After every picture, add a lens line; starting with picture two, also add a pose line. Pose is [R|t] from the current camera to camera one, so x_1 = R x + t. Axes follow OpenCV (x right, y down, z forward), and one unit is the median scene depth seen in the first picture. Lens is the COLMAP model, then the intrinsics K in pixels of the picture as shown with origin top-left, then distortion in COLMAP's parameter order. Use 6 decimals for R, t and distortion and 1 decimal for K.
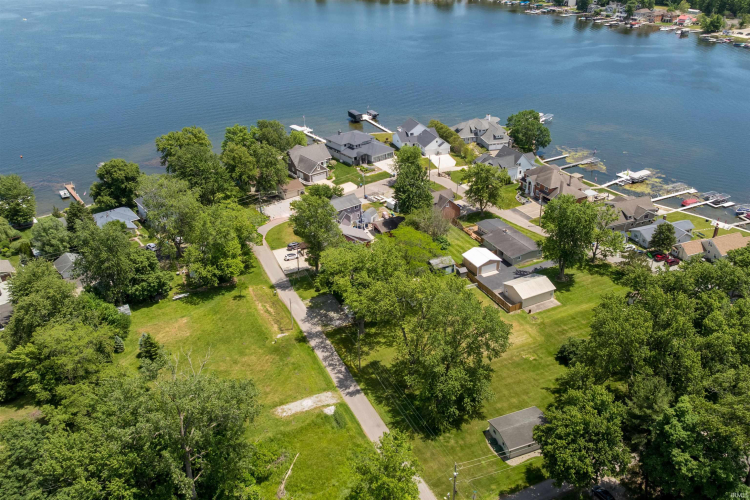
lens RADIAL K [[552.6, 0, 348.0], [0, 552.6, 249.7], [0, 0, 1]] dist [-0.022821, -0.001110]
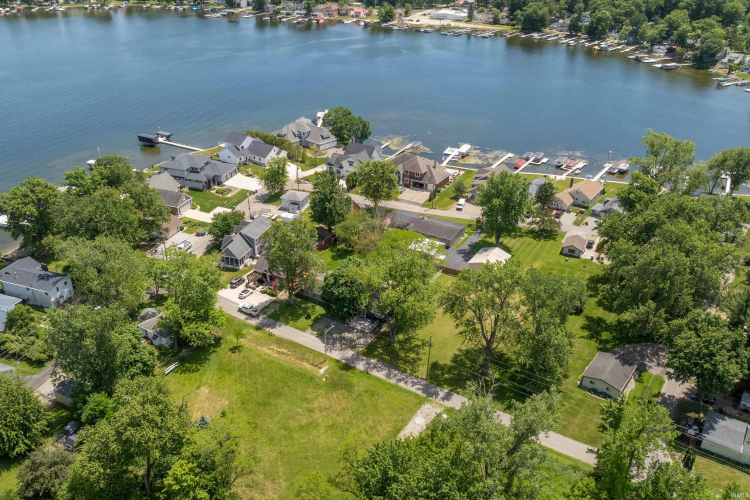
lens RADIAL K [[552.6, 0, 348.0], [0, 552.6, 249.7], [0, 0, 1]] dist [-0.022821, -0.001110]
pose [[0.887638, -0.233132, 0.397175, -0.201030], [0.237008, 0.970681, 0.040083, -0.036760], [-0.394874, 0.058554, 0.916867, 0.046363]]
